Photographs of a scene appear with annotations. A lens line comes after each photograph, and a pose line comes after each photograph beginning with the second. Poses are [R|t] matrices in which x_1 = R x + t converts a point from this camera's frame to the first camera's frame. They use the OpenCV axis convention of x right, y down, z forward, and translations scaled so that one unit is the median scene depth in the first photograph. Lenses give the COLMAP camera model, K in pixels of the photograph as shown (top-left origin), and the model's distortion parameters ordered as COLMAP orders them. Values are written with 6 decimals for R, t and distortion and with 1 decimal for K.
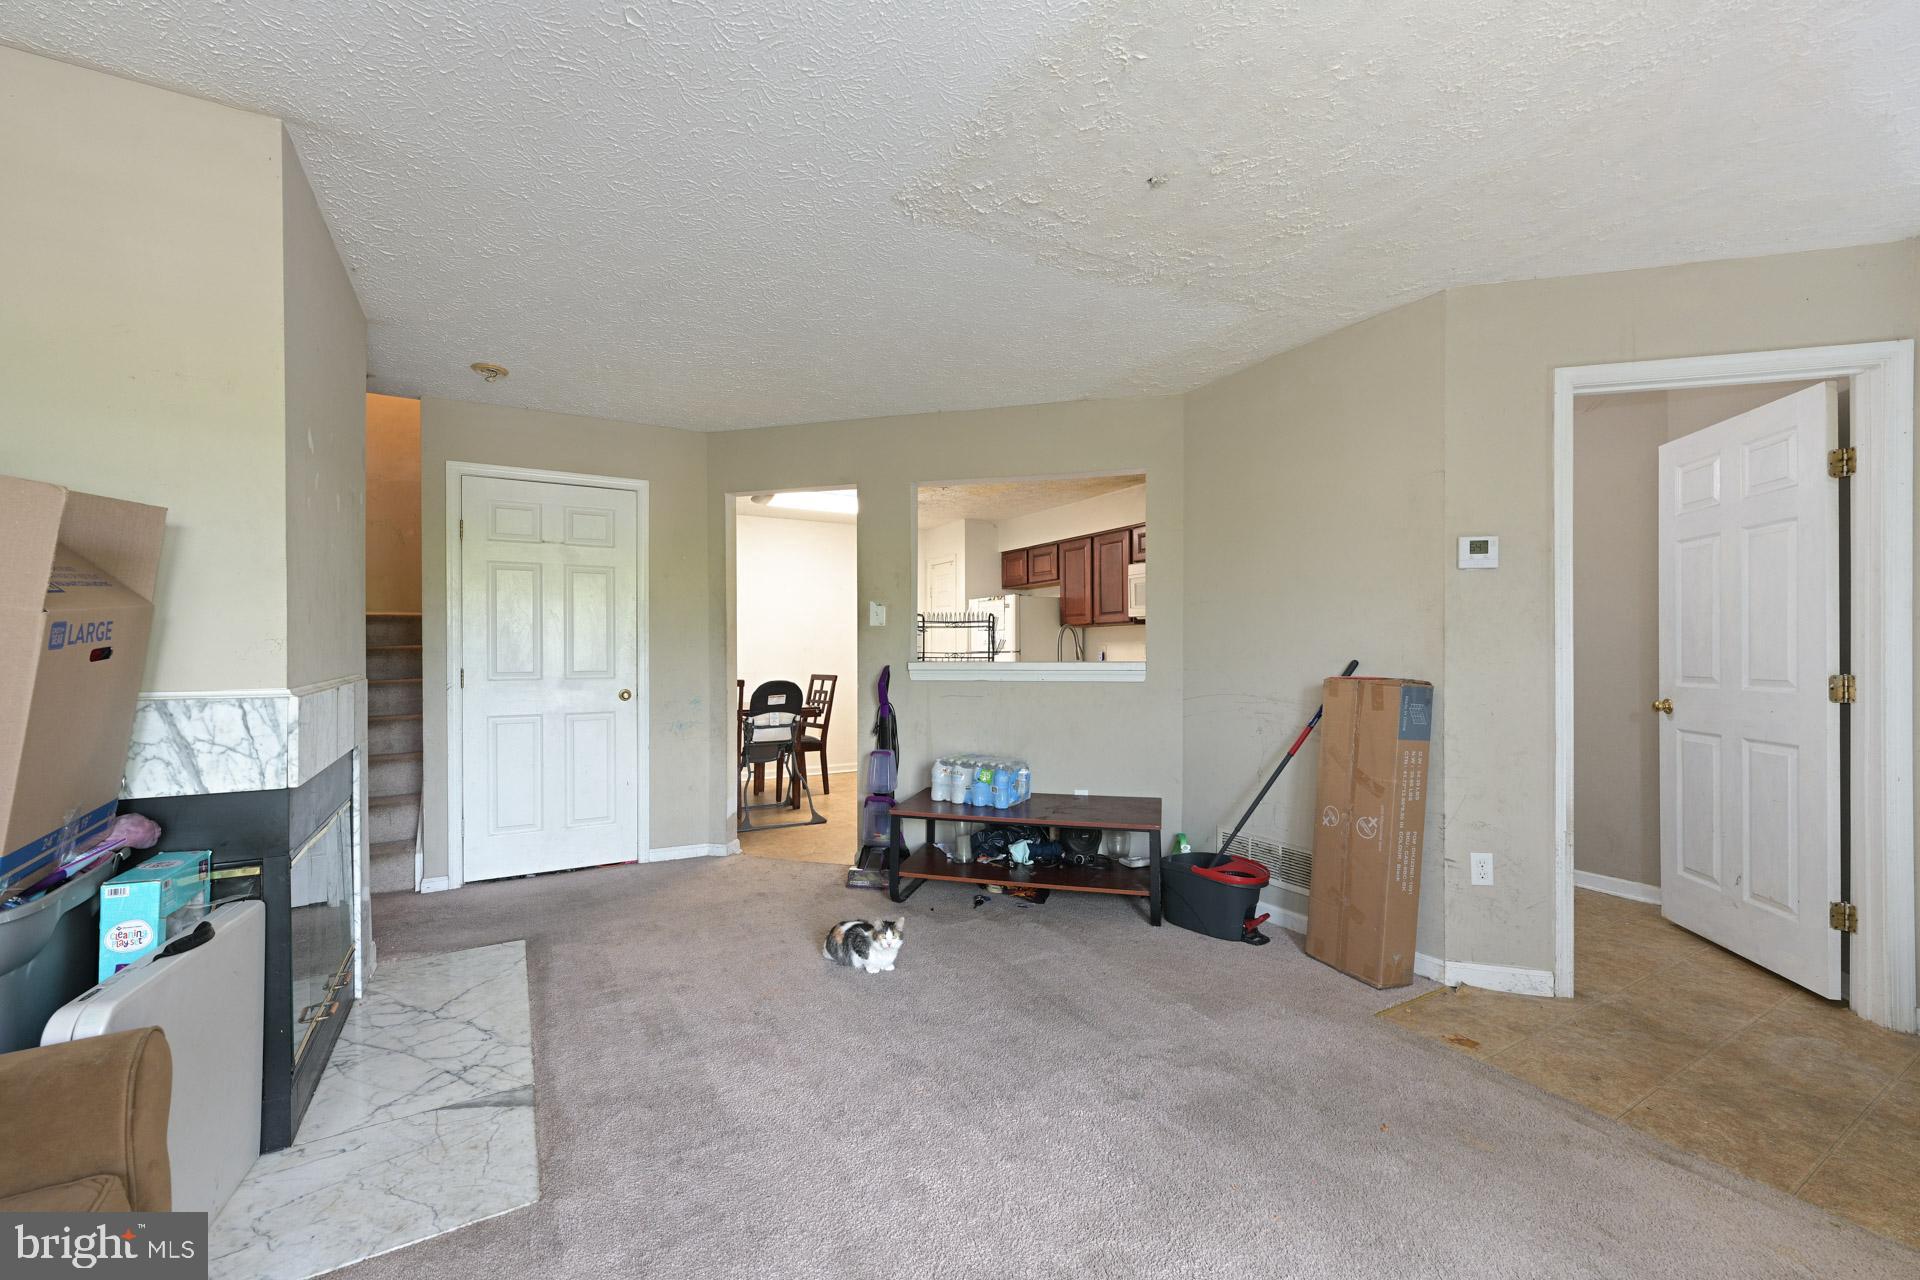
lens RADIAL K [[759.1, 0, 960.5], [0, 759.1, 647.1], [0, 0, 1]] dist [-0.000442, 0.000086]
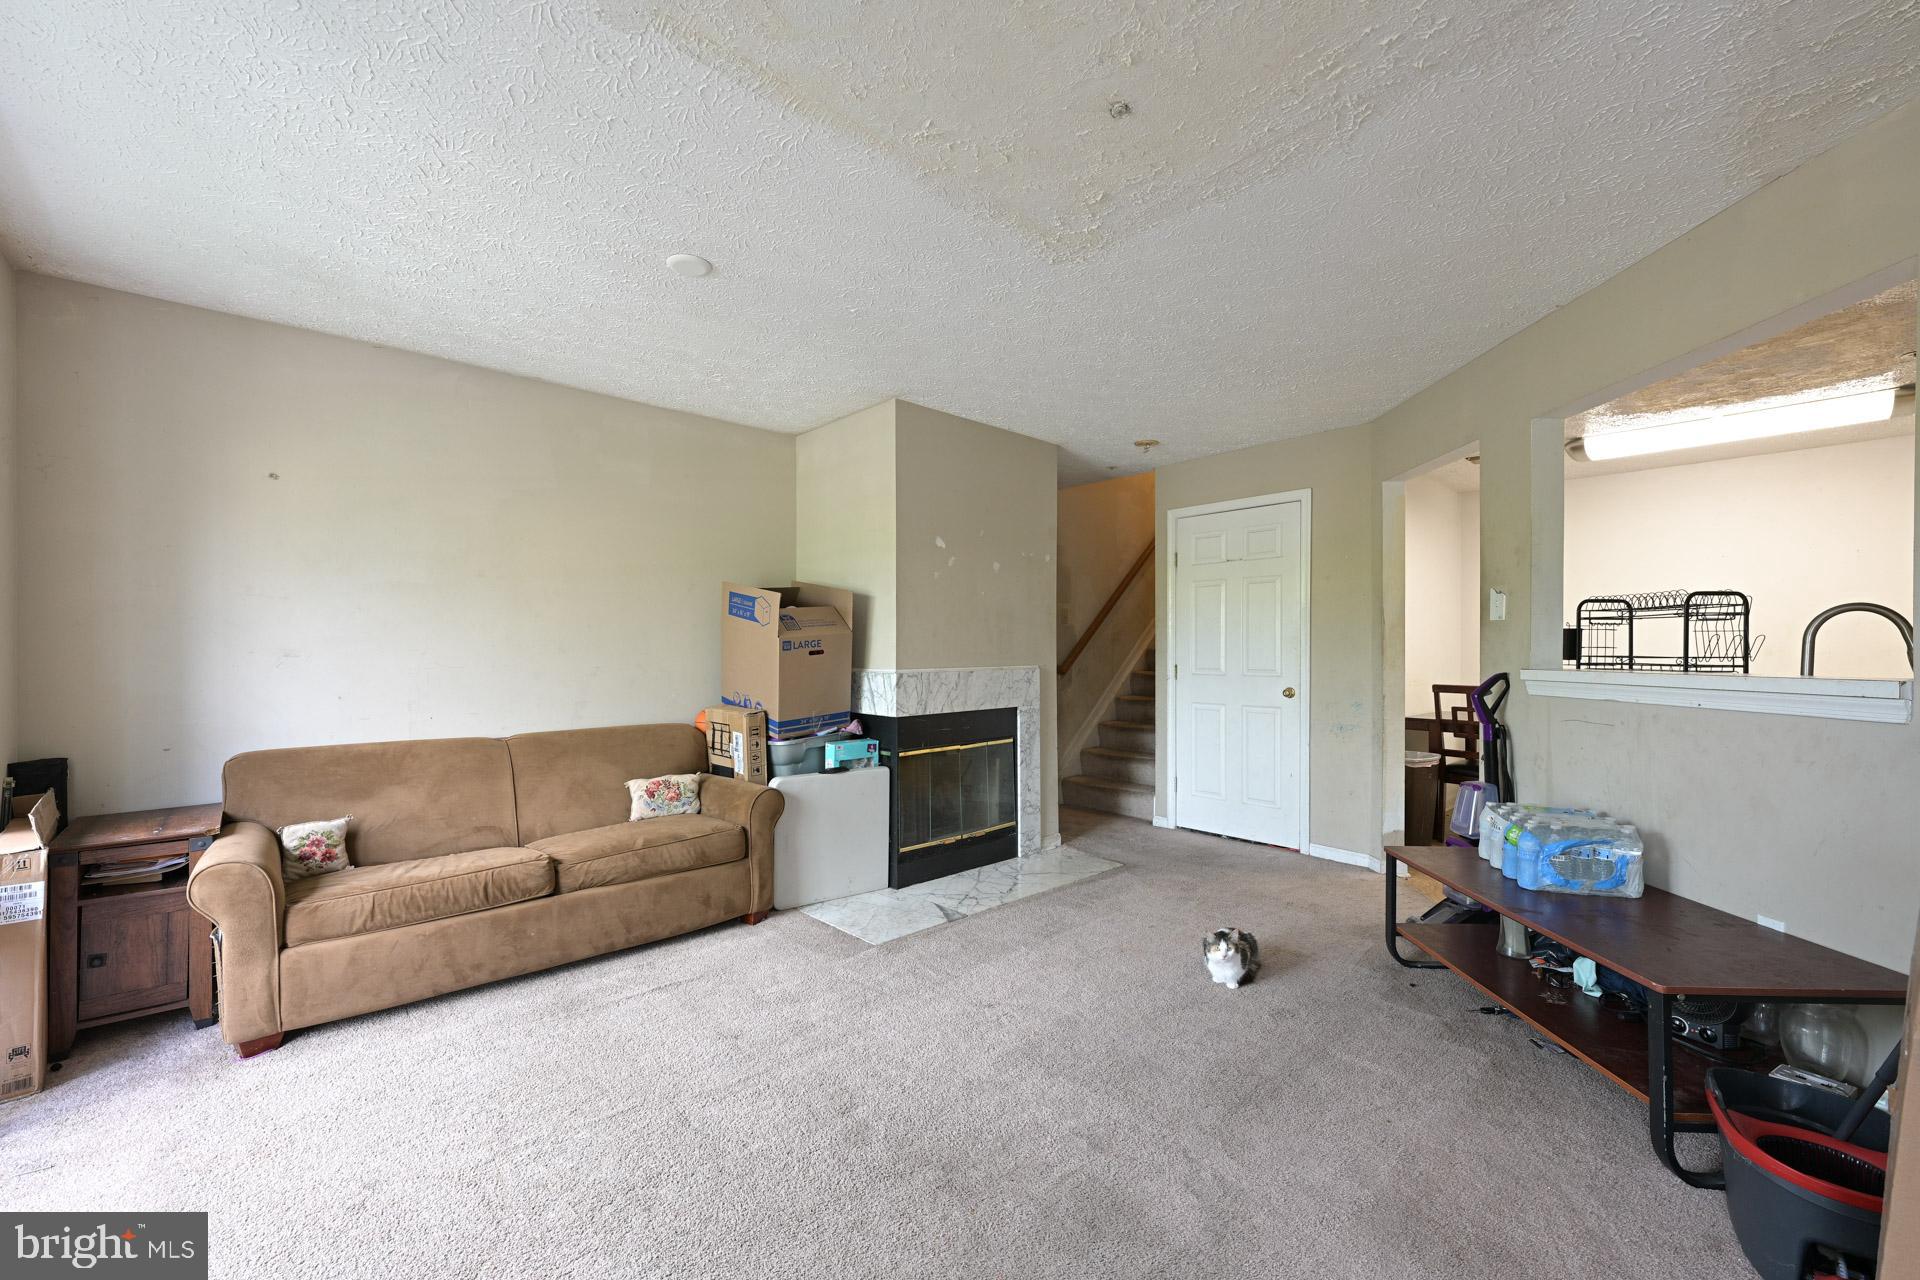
lens RADIAL K [[759.1, 0, 953.6], [0, 759.1, 651.1], [0, 0, 1]] dist [-0.000442, 0.000086]
pose [[0.216147, 0.003207, -0.976356, 0.649725], [0.001743, 0.999992, 0.003670, -0.001574], [0.976359, -0.002496, 0.216140, 0.388095]]
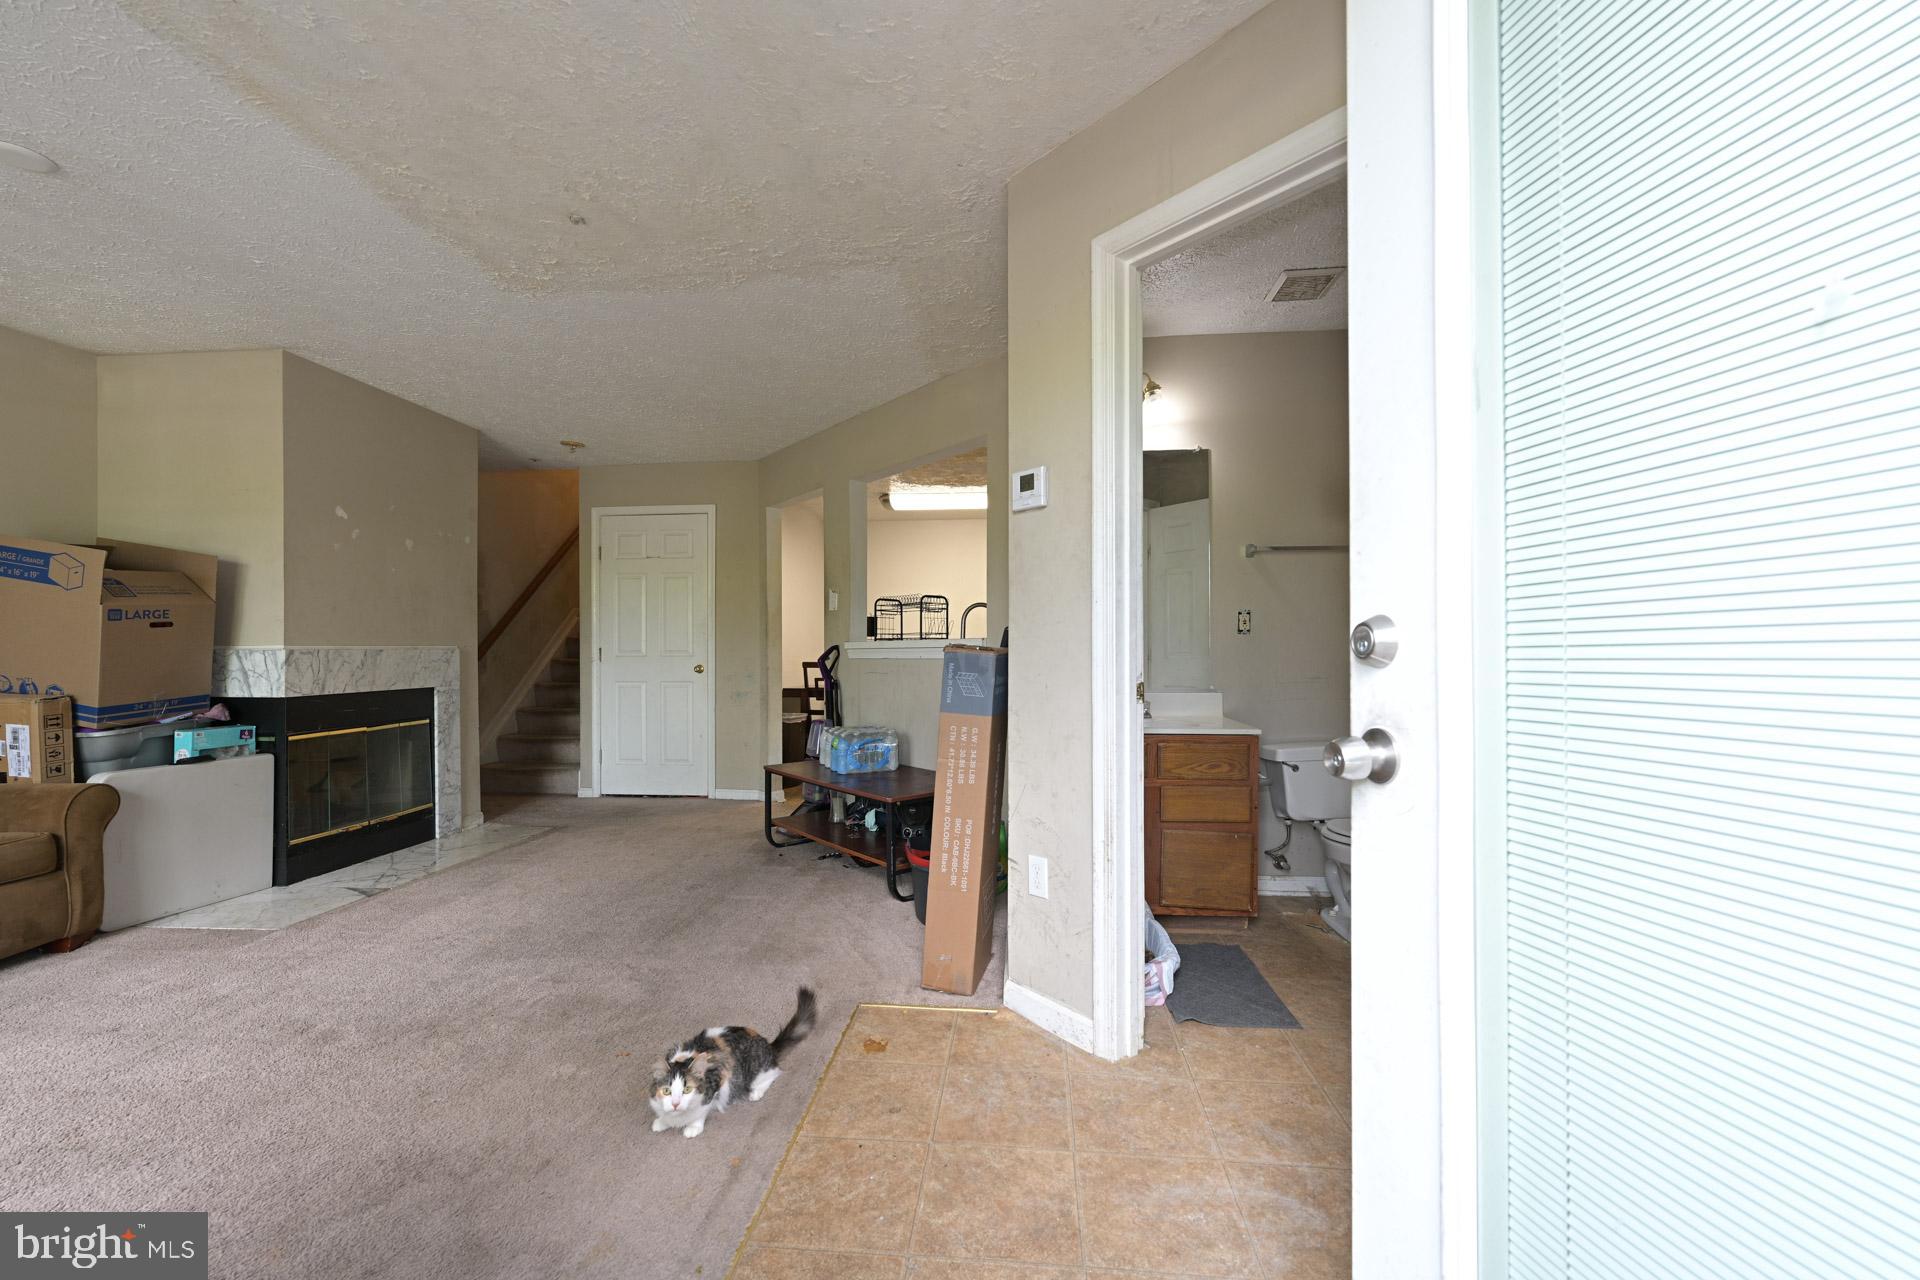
lens RADIAL K [[759.1, 0, 954.8], [0, 759.1, 650.5], [0, 0, 1]] dist [-0.000442, 0.000086]
pose [[0.817492, -0.002151, -0.575936, 0.873664], [0.003370, 0.999994, 0.001048, 0.038895], [0.575930, -0.002798, 0.817494, 0.227421]]
